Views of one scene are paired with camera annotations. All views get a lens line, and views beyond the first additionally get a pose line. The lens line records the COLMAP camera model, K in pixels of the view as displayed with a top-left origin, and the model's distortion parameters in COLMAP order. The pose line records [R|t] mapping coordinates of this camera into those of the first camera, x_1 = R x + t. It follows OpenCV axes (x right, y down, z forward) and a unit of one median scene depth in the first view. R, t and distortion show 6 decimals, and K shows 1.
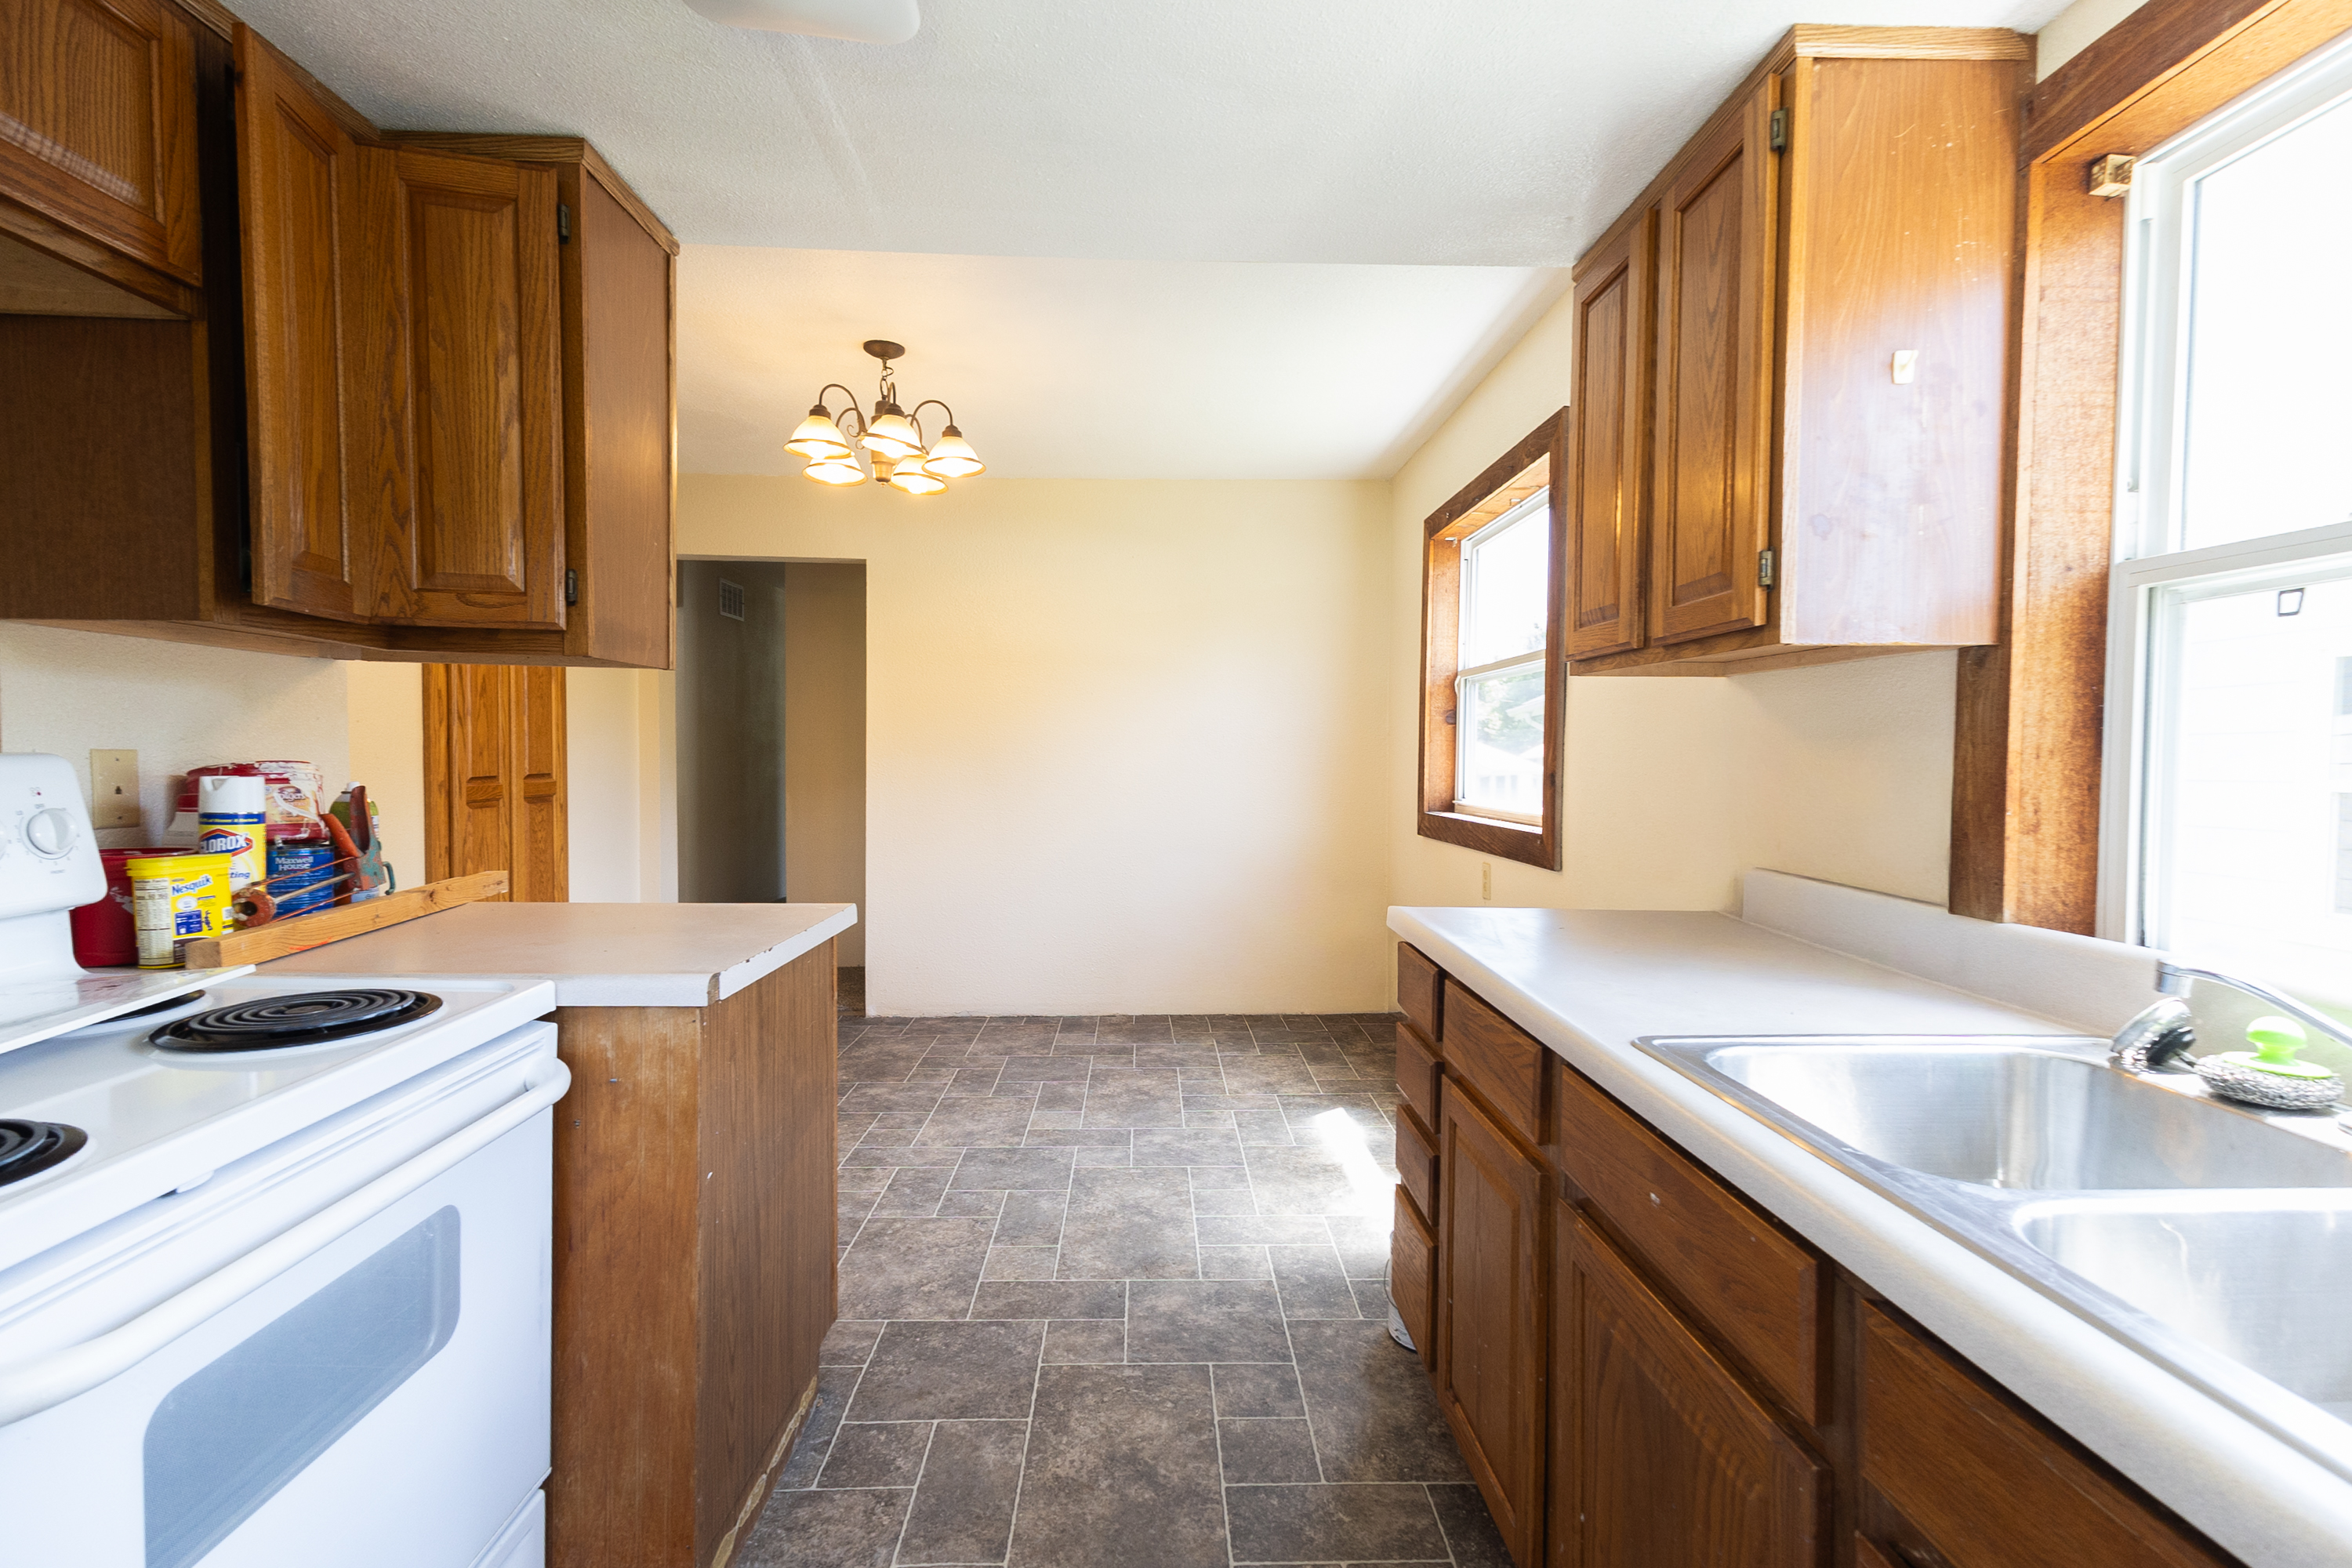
lens RADIAL K [[1076.2, 0, 1179.6], [0, 1076.2, 789.3], [0, 0, 1]] dist [0.019794, -0.000295]
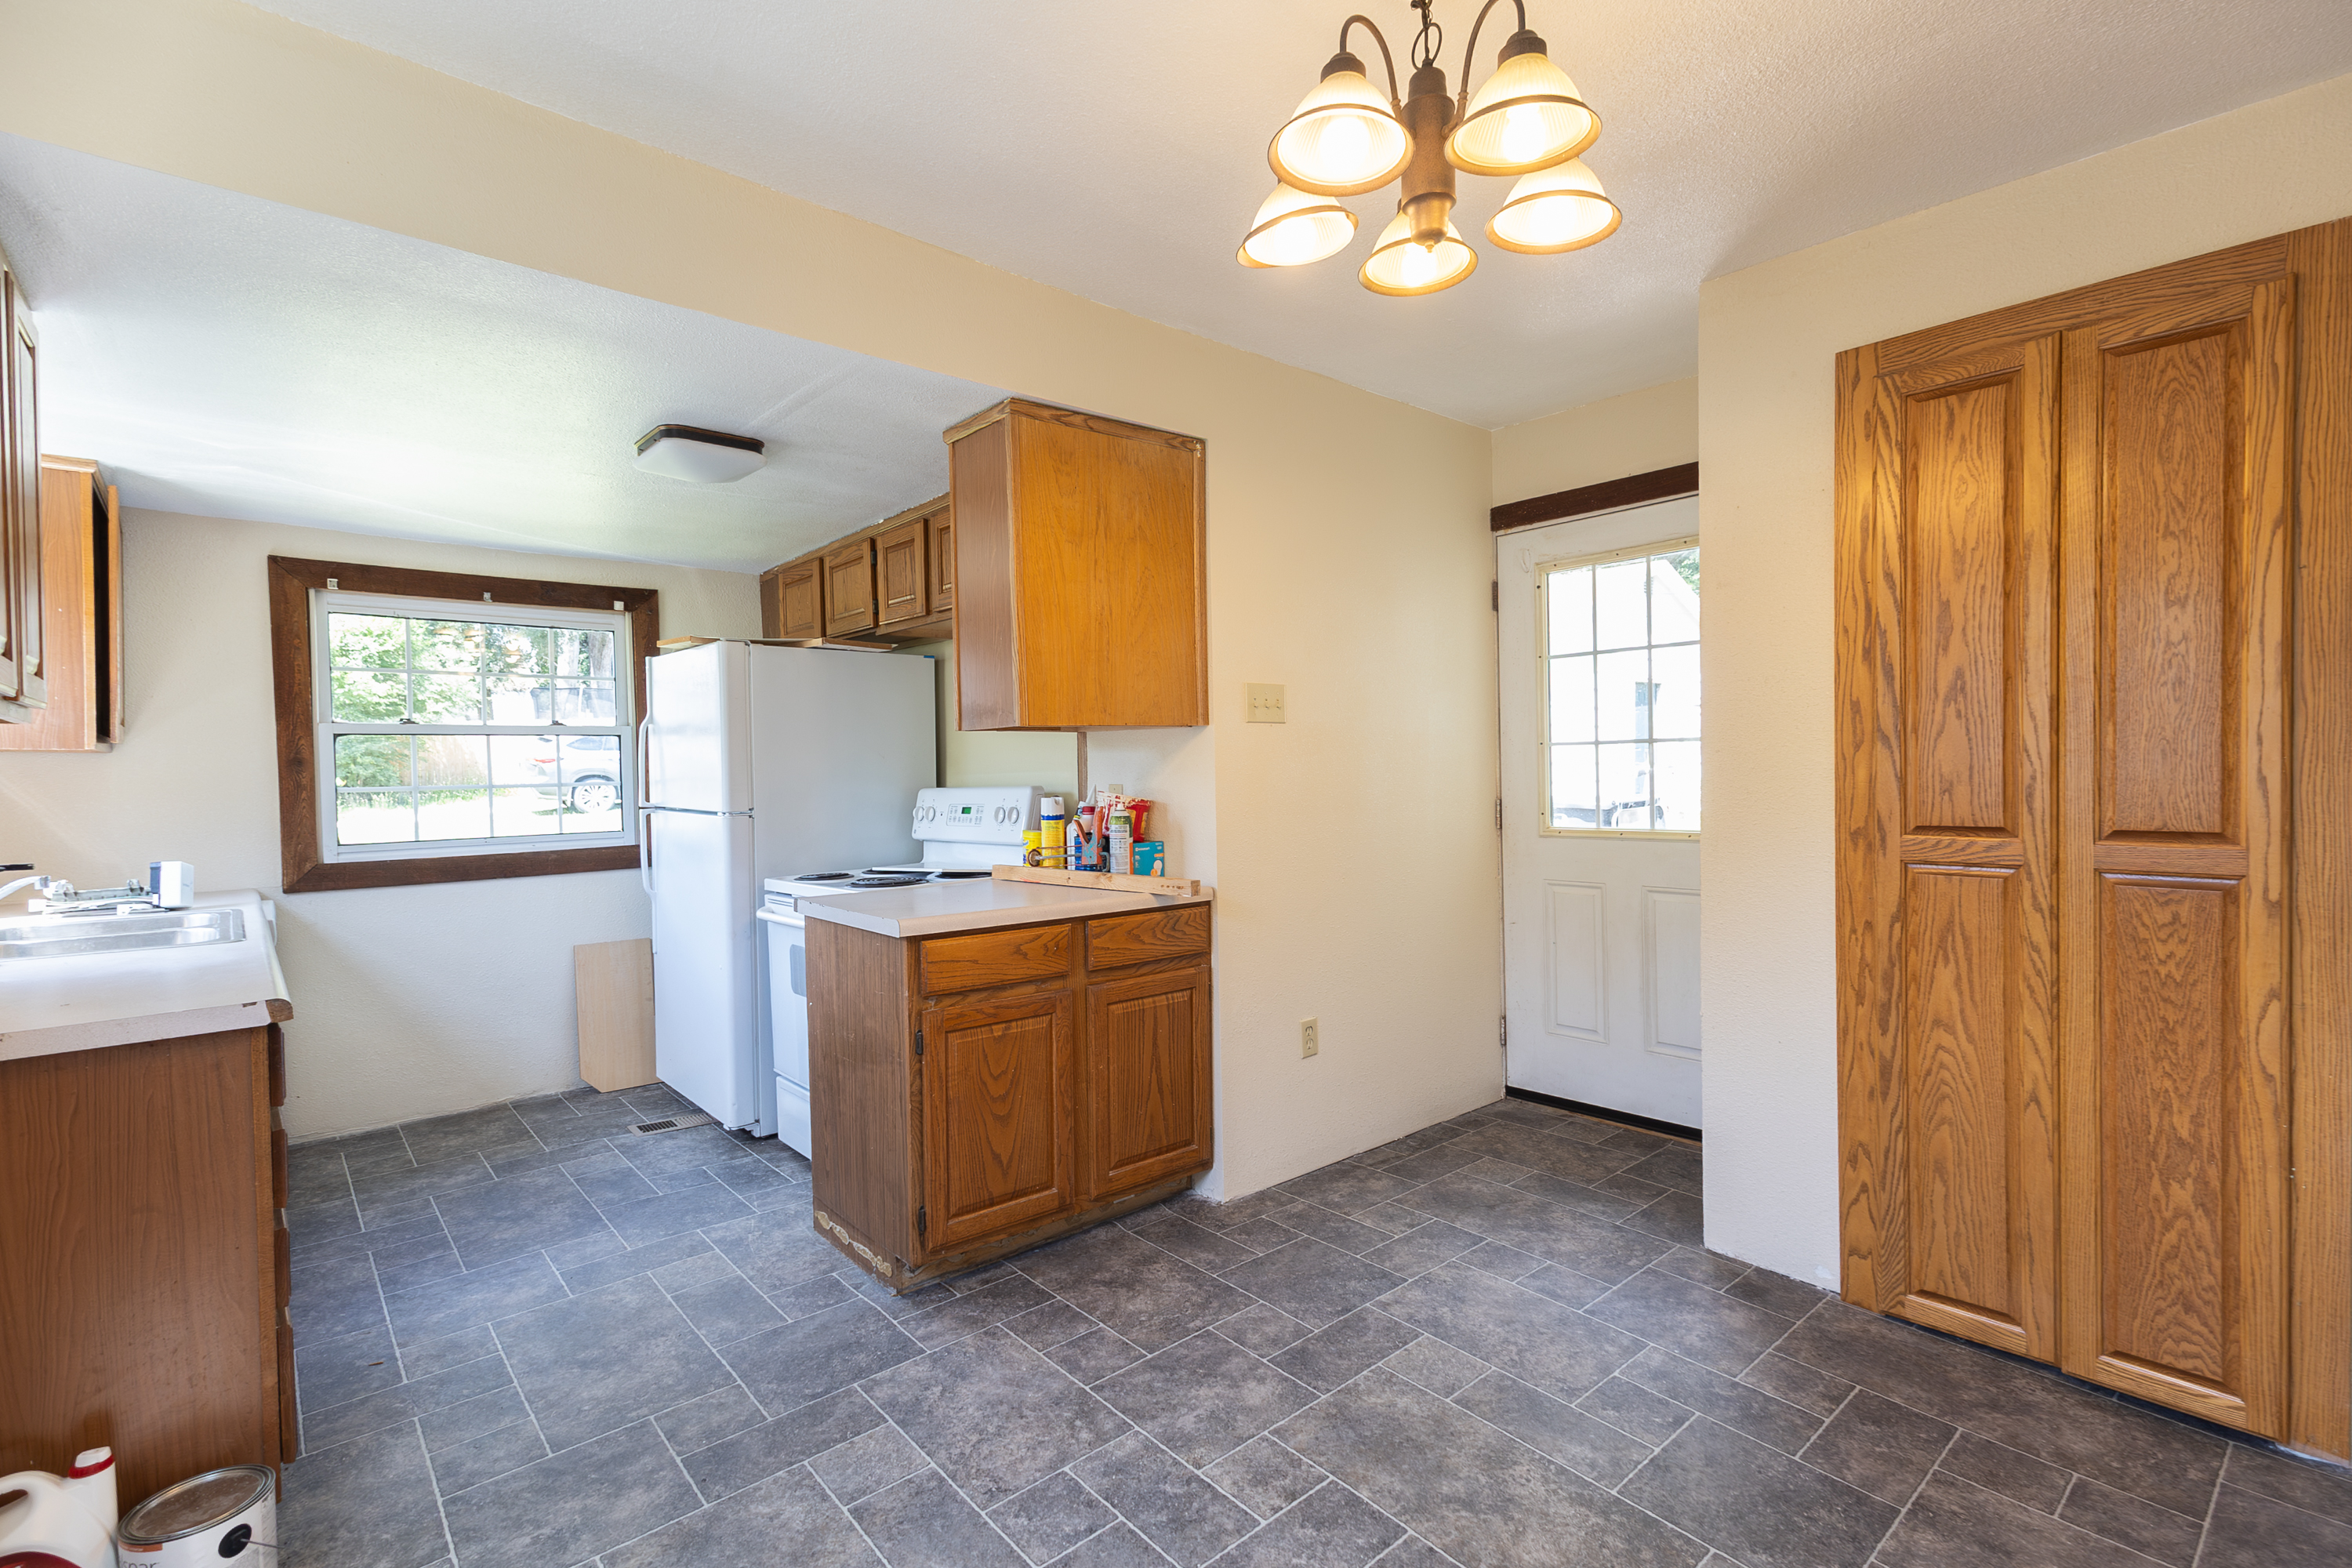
lens RADIAL K [[1076.2, 0, 1179.6], [0, 1076.2, 789.3], [0, 0, 1]] dist [0.019794, -0.000295]
pose [[-0.776389, 0.014905, -0.630078, 0.108088], [-0.016893, 0.998869, 0.044445, -0.051797], [0.630028, 0.045150, -0.775259, 1.156280]]
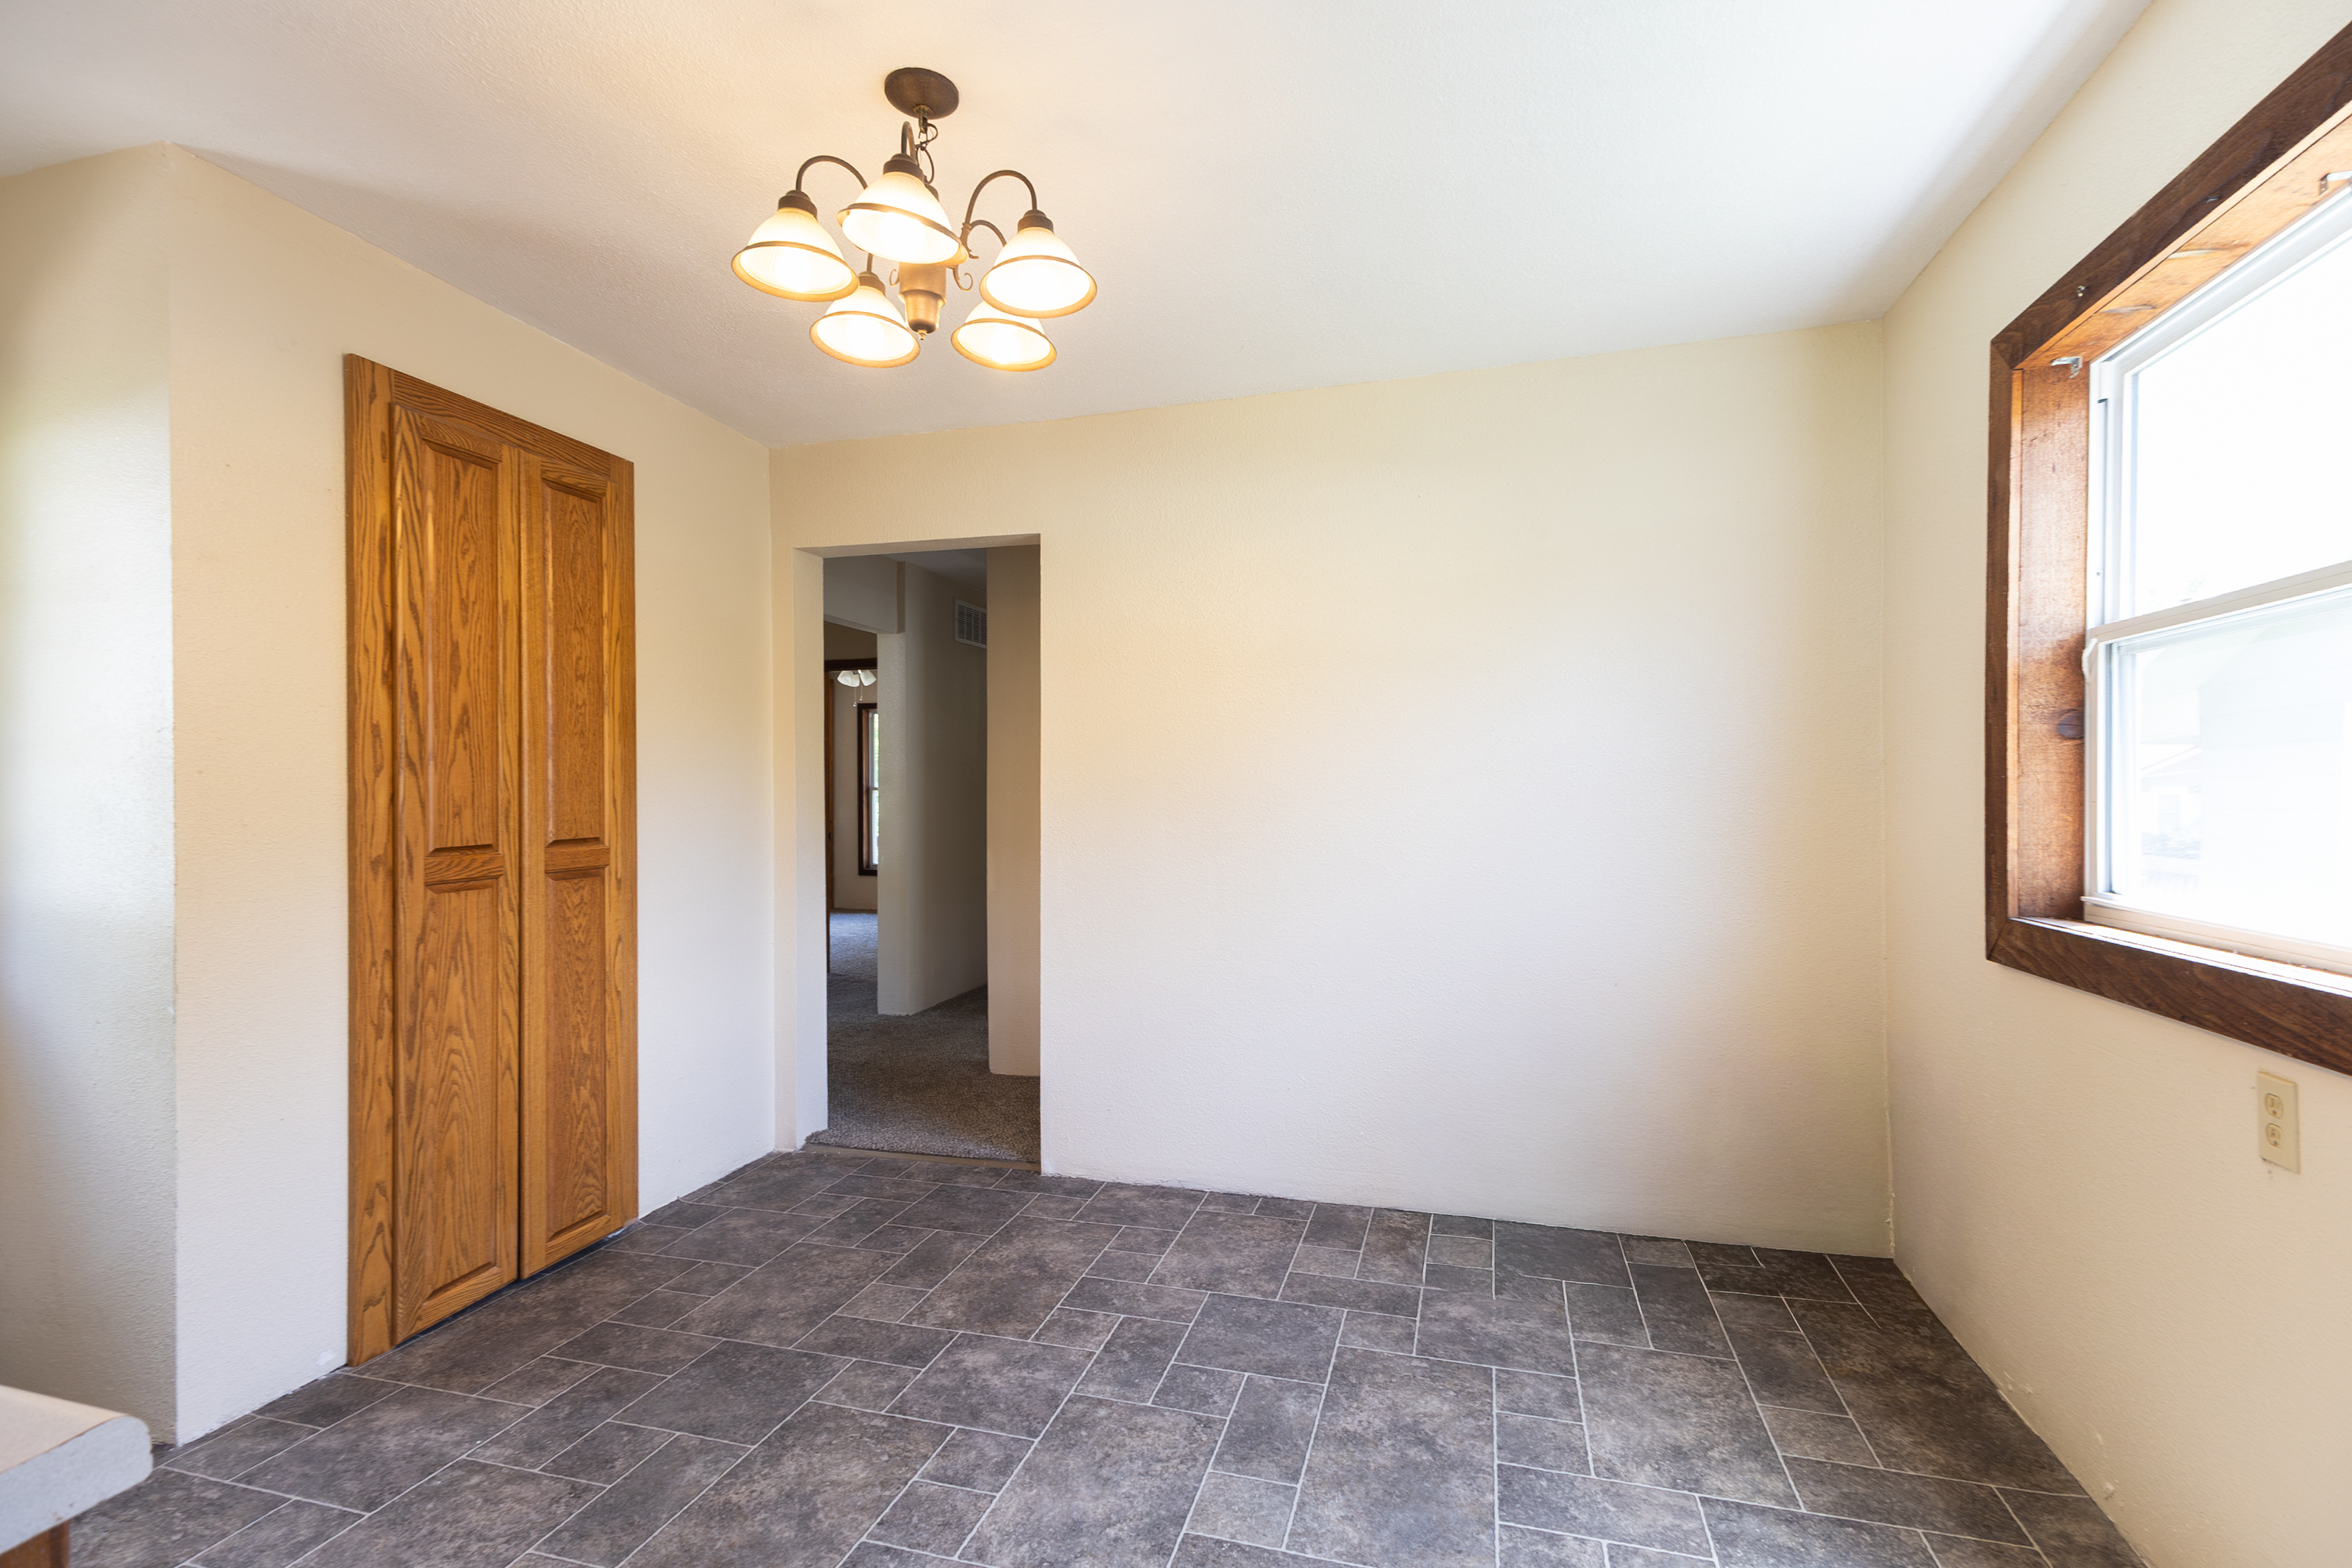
lens RADIAL K [[1068.0, 0, 1180.7], [0, 1068.0, 792.6], [0, 0, 1]] dist [0.034342, -0.012419]
pose [[0.952144, -0.010595, -0.305465, 0.019499], [0.000643, 0.999466, -0.032660, -0.022521], [0.305648, 0.030901, 0.951643, 0.451200]]
